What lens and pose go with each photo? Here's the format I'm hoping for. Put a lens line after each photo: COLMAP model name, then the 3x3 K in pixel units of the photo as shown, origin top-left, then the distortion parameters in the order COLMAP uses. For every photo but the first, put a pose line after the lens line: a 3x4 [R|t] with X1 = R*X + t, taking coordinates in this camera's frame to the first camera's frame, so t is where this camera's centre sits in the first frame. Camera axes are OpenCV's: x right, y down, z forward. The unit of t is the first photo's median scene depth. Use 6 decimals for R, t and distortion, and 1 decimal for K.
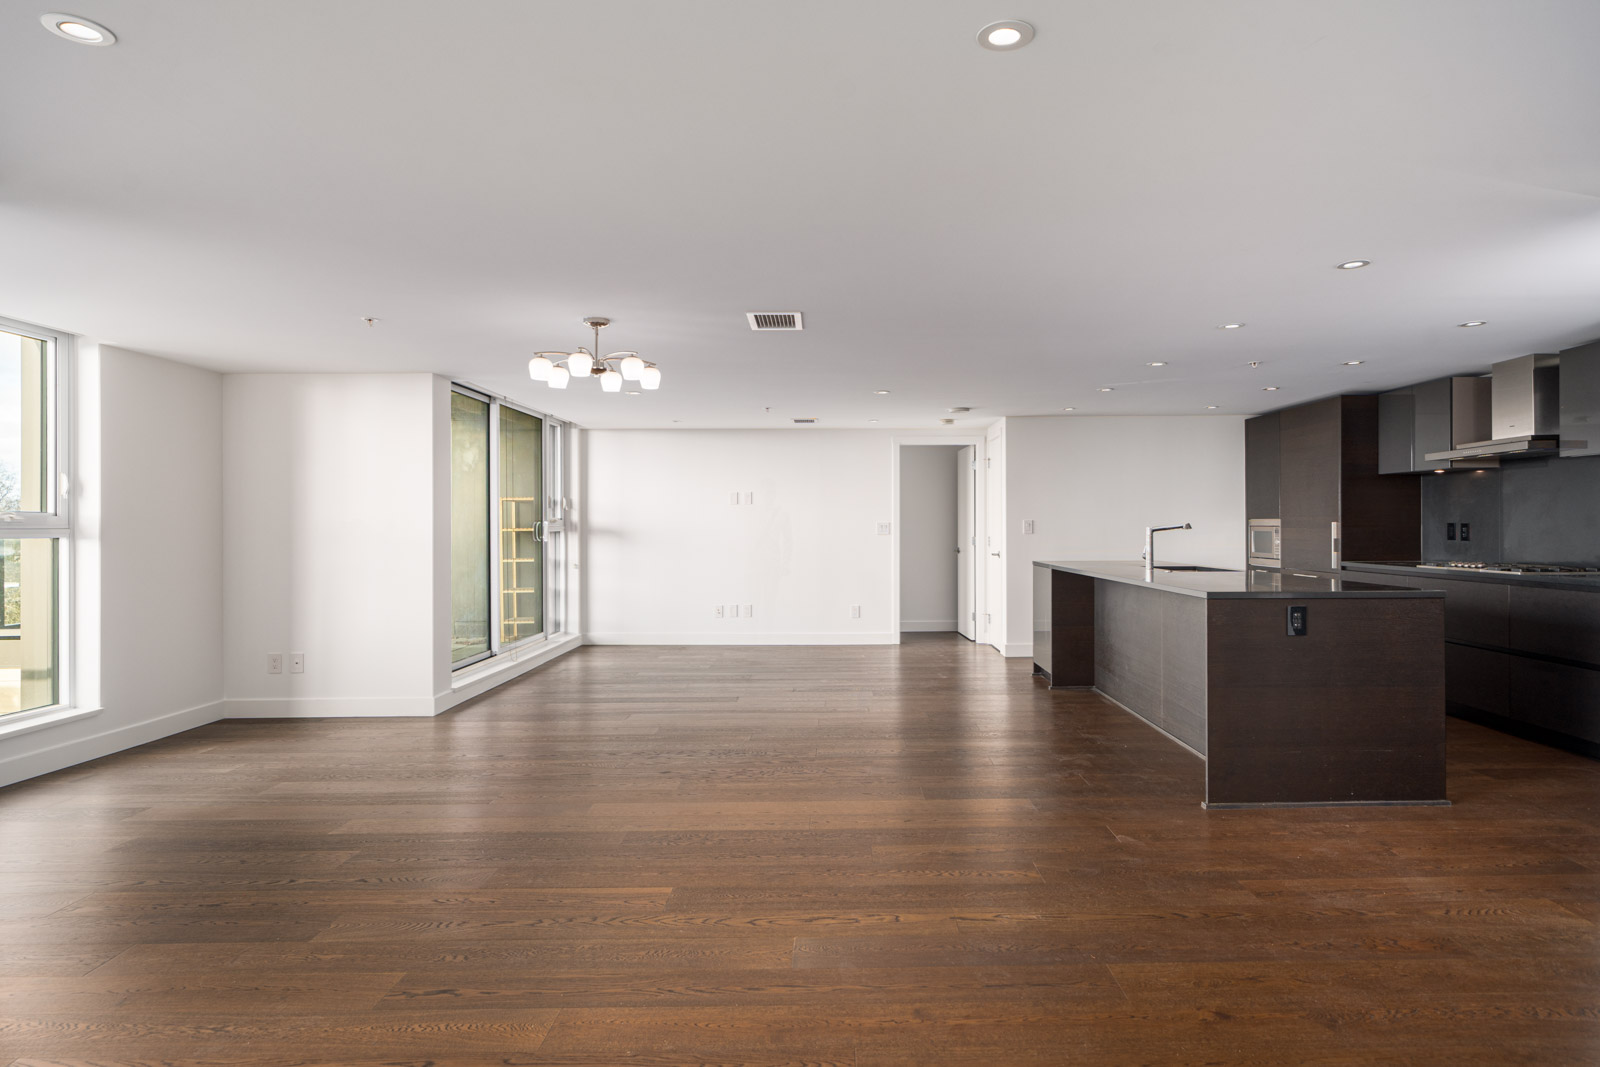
lens RADIAL K [[890.4, 0, 799.5], [0, 890.4, 523.1], [0, 0, 1]] dist [0.007482, 0.001992]
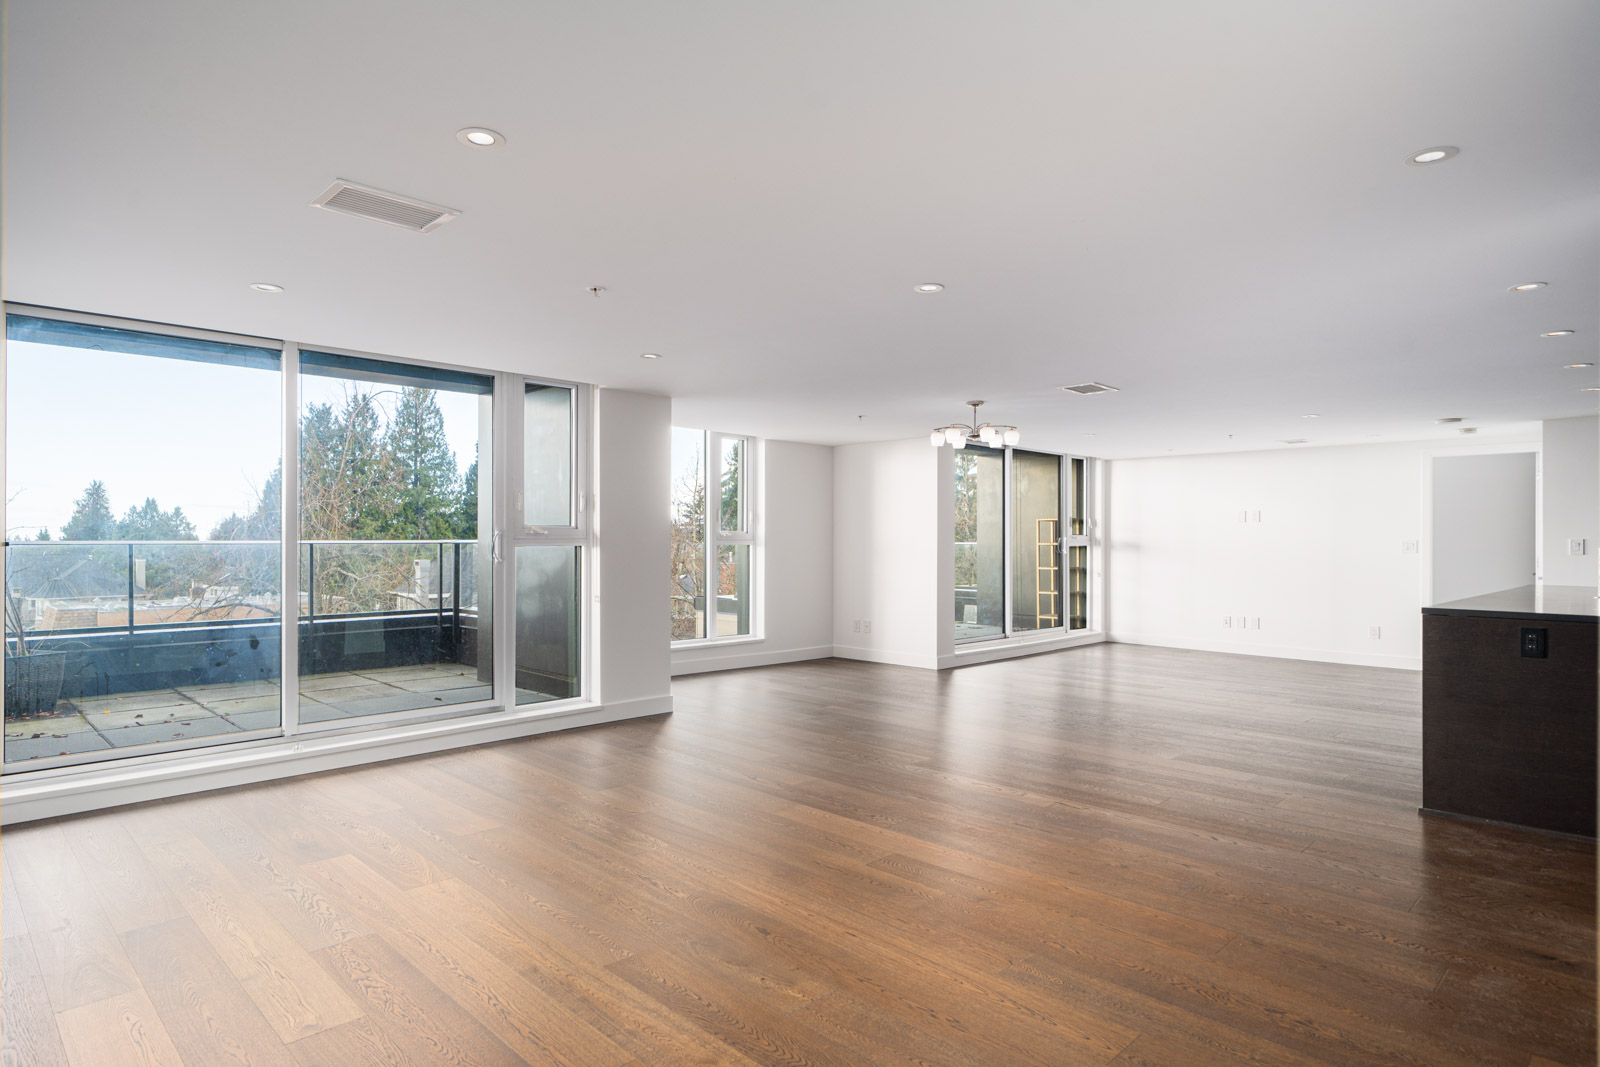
lens RADIAL K [[890.4, 0, 802.4], [0, 890.4, 538.3], [0, 0, 1]] dist [0.007482, 0.001992]
pose [[0.697519, 0.005574, -0.716545, 0.481361], [-0.005263, 0.999983, 0.002656, -0.002694], [0.716547, 0.001919, 0.697536, -0.182441]]
